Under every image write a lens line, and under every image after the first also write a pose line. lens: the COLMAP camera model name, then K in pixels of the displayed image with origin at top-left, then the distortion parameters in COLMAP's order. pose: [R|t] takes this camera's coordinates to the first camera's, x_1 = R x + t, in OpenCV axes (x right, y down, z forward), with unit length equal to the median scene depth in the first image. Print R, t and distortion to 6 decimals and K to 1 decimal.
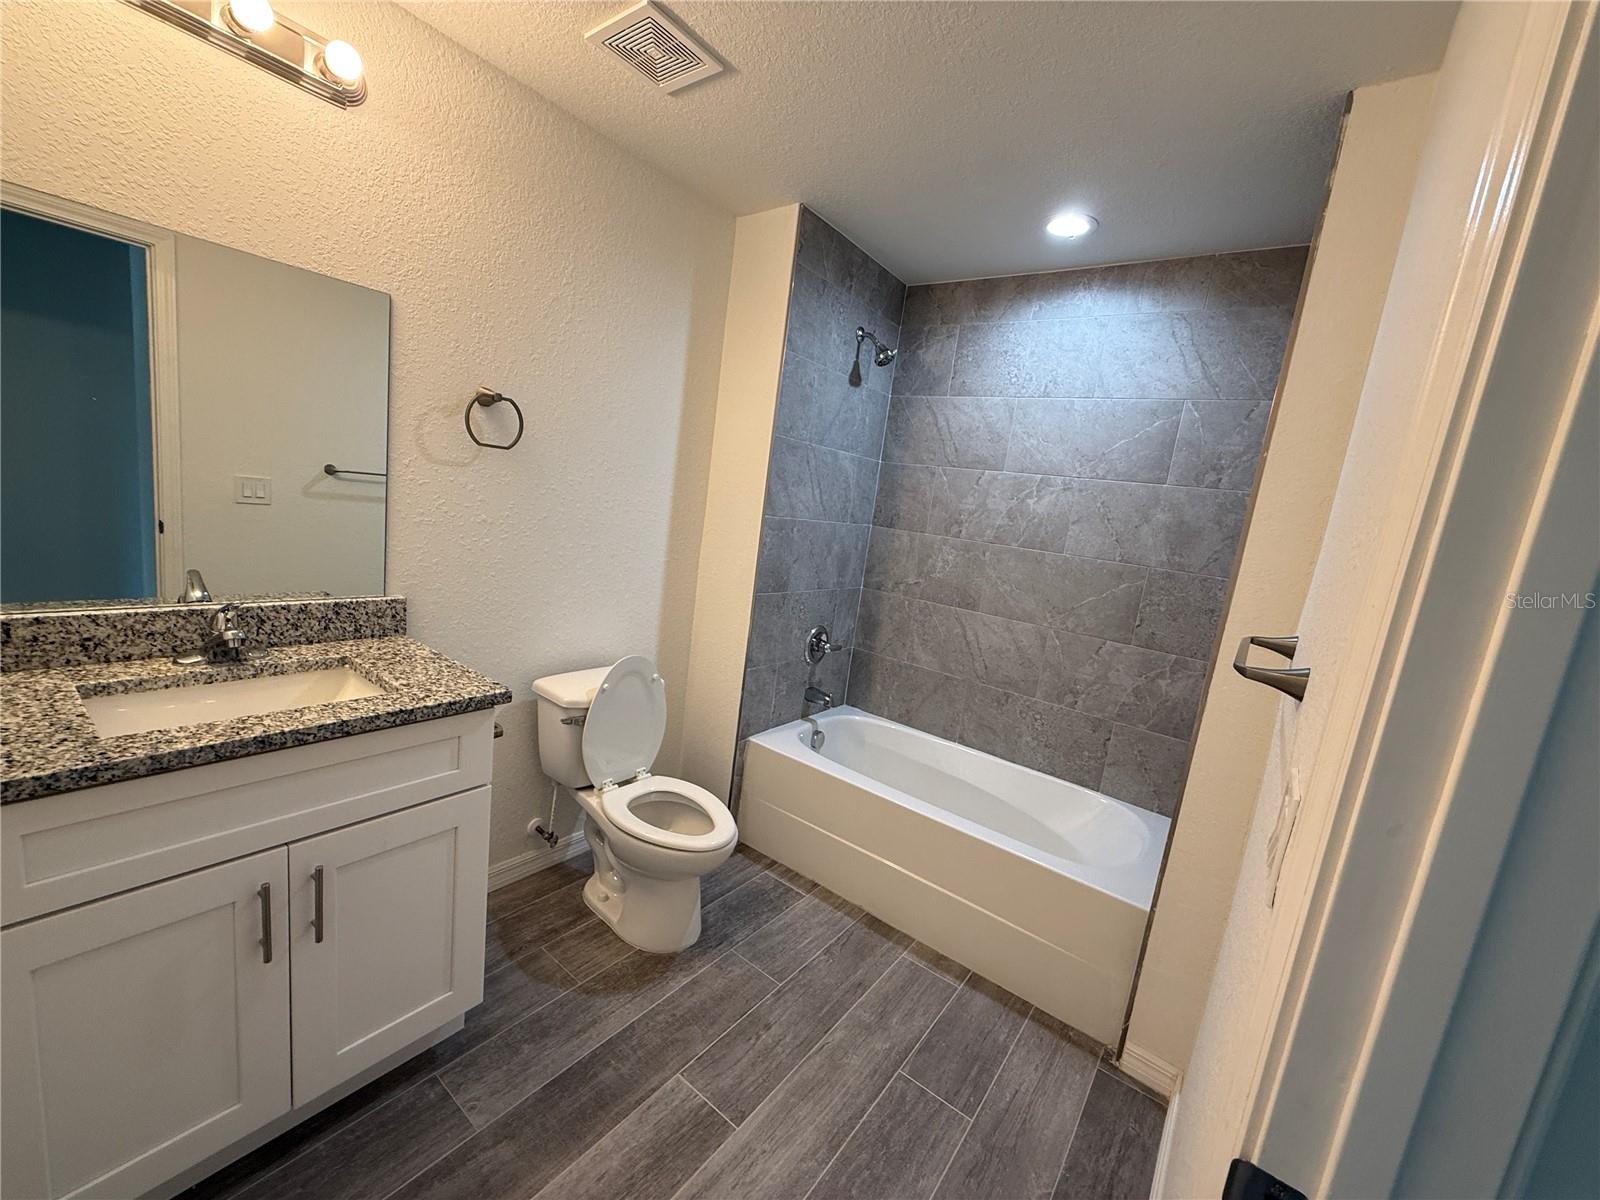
lens RADIAL K [[629.0, 0, 792.6], [0, 629.0, 606.7], [0, 0, 1]] dist [0.002957, 0.000376]
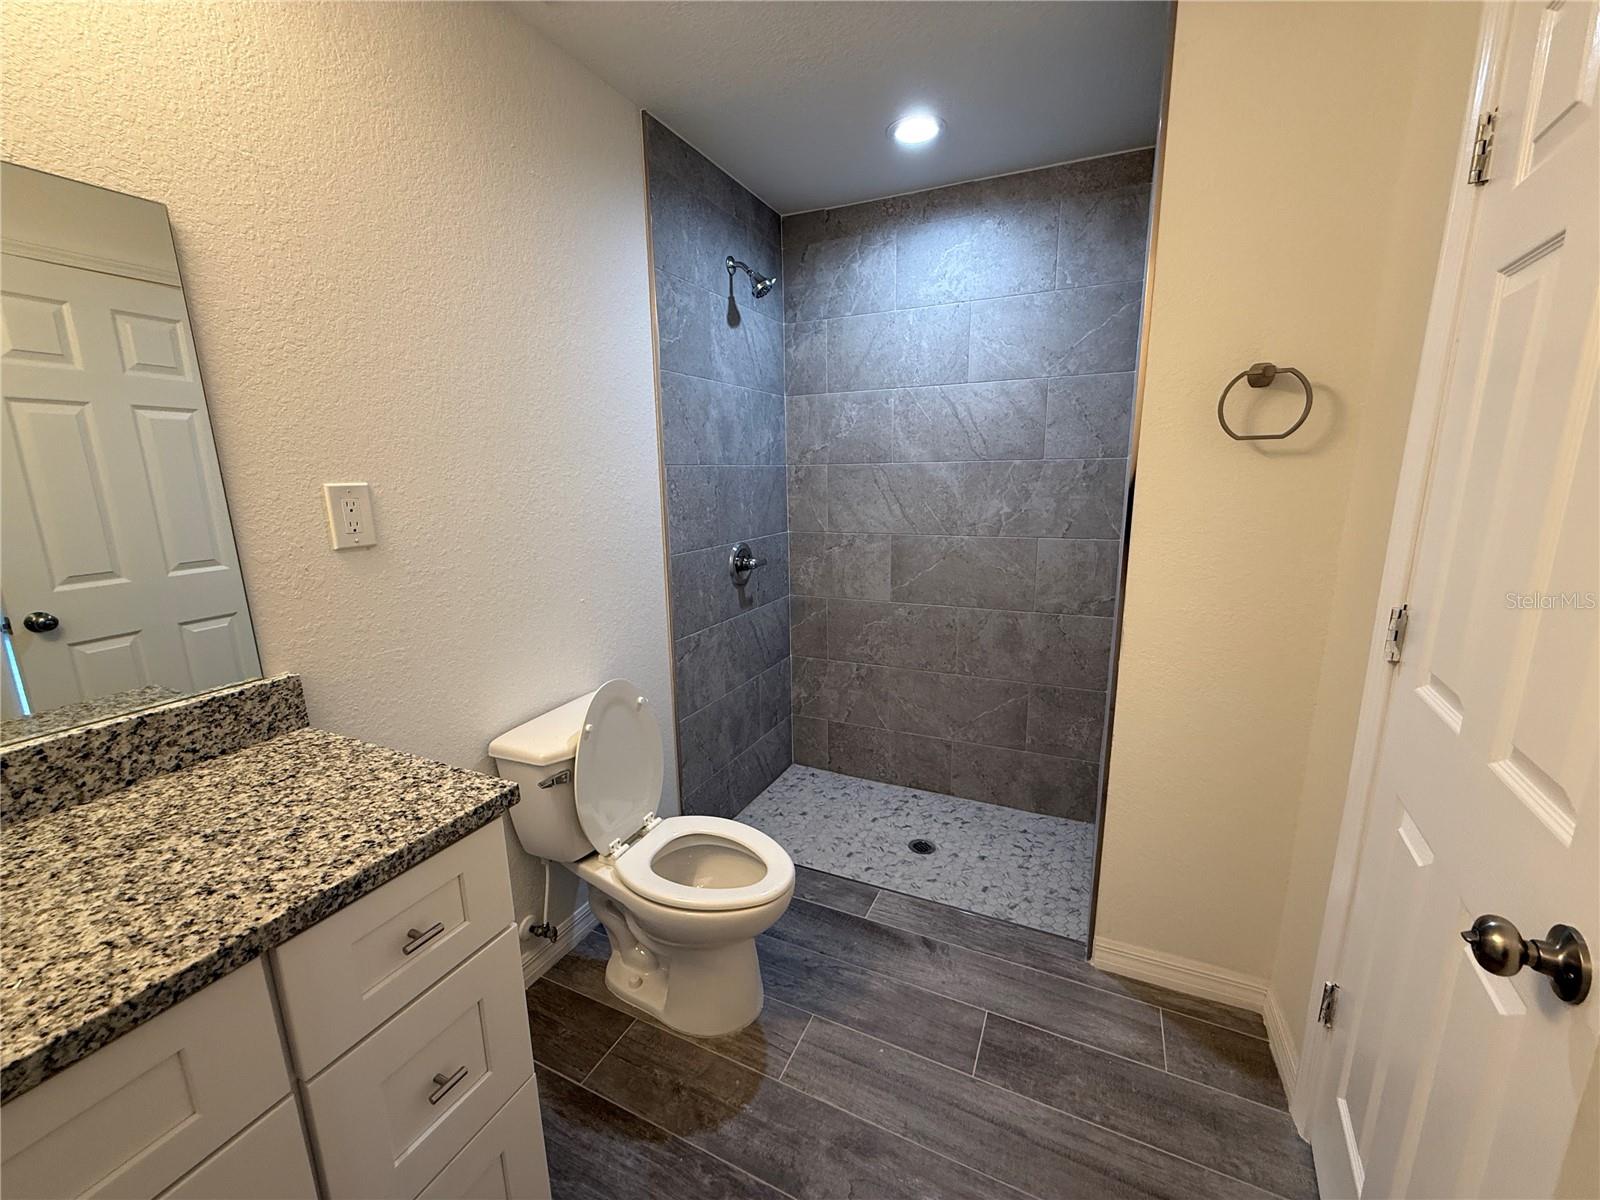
lens RADIAL K [[642.3, 0, 794.6], [0, 642.3, 599.3], [0, 0, 1]] dist [0.002548, -0.000121]
pose [[0.969189, -0.177012, 0.171285, -0.157327], [0.166150, 0.983174, 0.075916, -0.047644], [-0.181841, -0.045118, 0.982292, 0.175917]]
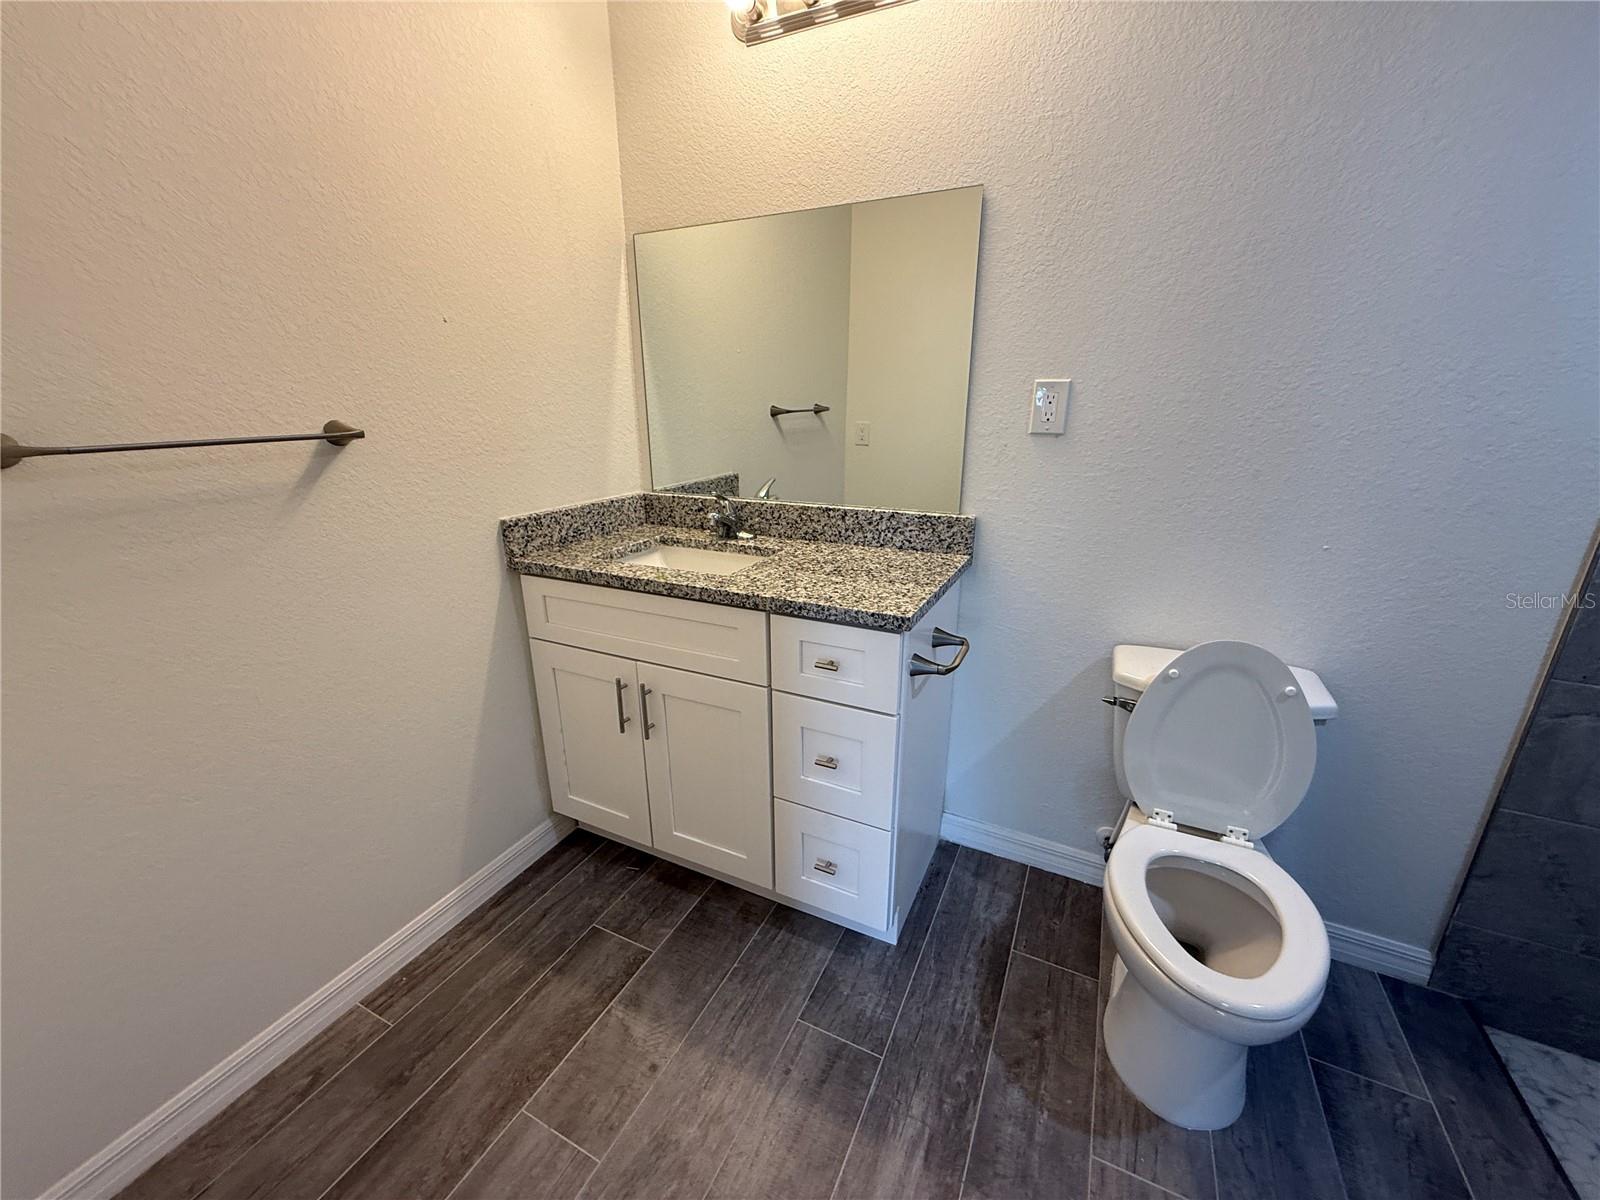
lens RADIAL K [[642.3, 0, 794.6], [0, 642.3, 599.3], [0, 0, 1]] dist [0.002548, -0.000121]
pose [[0.192160, 0.180651, -0.964593, 0.263488], [-0.125456, 0.979368, 0.158426, -0.011259], [0.973311, 0.090571, 0.210859, 0.435176]]
